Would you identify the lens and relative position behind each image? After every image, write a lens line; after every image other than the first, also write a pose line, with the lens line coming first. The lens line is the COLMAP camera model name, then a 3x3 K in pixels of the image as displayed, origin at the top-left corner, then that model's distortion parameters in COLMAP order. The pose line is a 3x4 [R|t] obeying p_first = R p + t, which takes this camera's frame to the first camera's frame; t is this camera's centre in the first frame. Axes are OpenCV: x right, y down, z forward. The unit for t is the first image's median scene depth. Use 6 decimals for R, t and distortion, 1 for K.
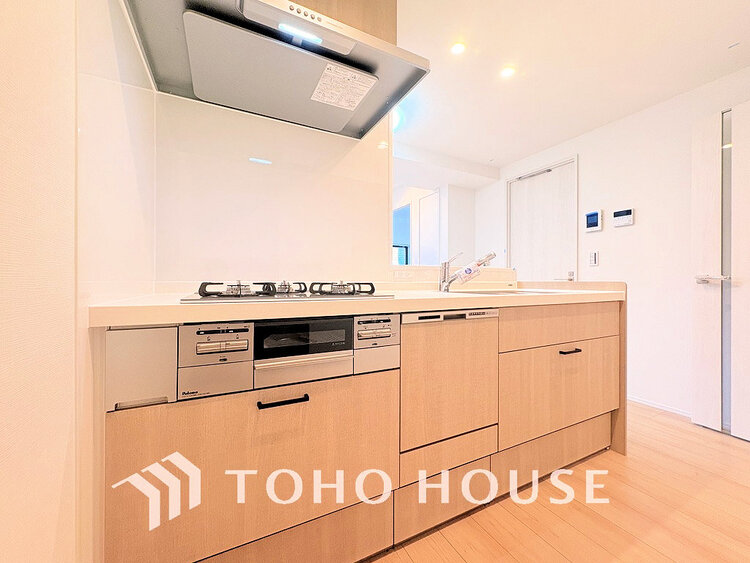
lens RADIAL K [[298.6, 0, 379.6], [0, 298.6, 282.5], [0, 0, 1]] dist [0.000295, -0.000060]
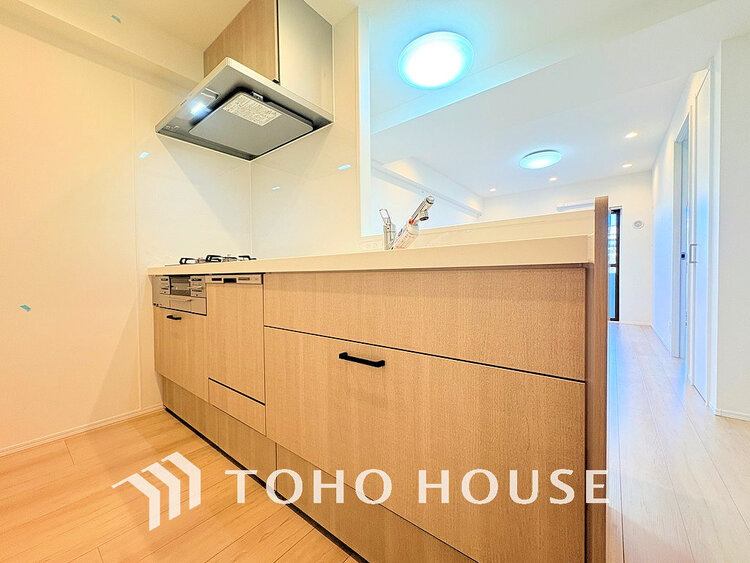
lens RADIAL K [[298.6, 0, 379.7], [0, 298.6, 281.3], [0, 0, 1]] dist [0.000295, -0.000060]
pose [[0.413257, 0.014087, -0.910506, 1.340404], [0.013885, 0.999667, 0.021768, 0.092574], [0.910509, -0.021638, 0.412923, 0.953692]]
